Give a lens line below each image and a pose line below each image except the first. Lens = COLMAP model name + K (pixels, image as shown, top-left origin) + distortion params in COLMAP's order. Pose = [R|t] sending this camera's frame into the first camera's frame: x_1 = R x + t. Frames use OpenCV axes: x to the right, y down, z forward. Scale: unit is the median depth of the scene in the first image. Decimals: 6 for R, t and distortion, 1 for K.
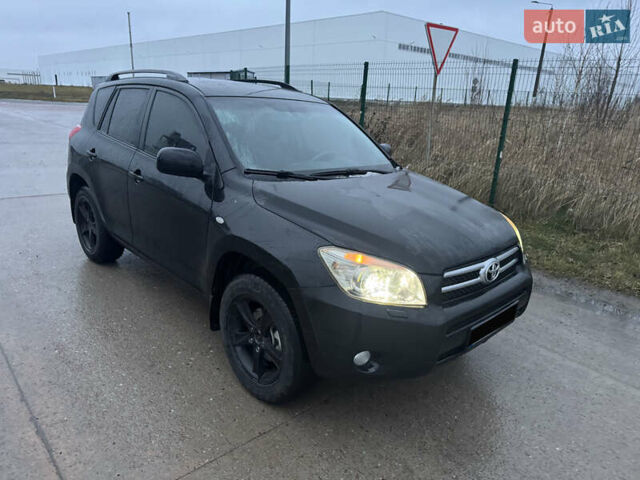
lens RADIAL K [[471.6, 0, 320.0], [0, 471.6, 240.0], [0, 0, 1]] dist [0.028090, -0.000581]
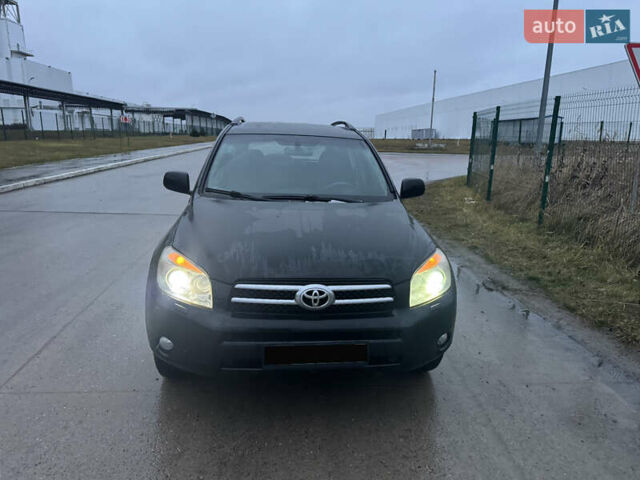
lens RADIAL K [[476.5, 0, 320.0], [0, 476.5, 240.0], [0, 0, 1]] dist [0.000600, -0.000713]
pose [[0.785467, 0.099315, -0.610883, 0.845431], [-0.160400, 0.985982, -0.045943, -0.006444], [0.597757, 0.134073, 0.790386, 0.205717]]
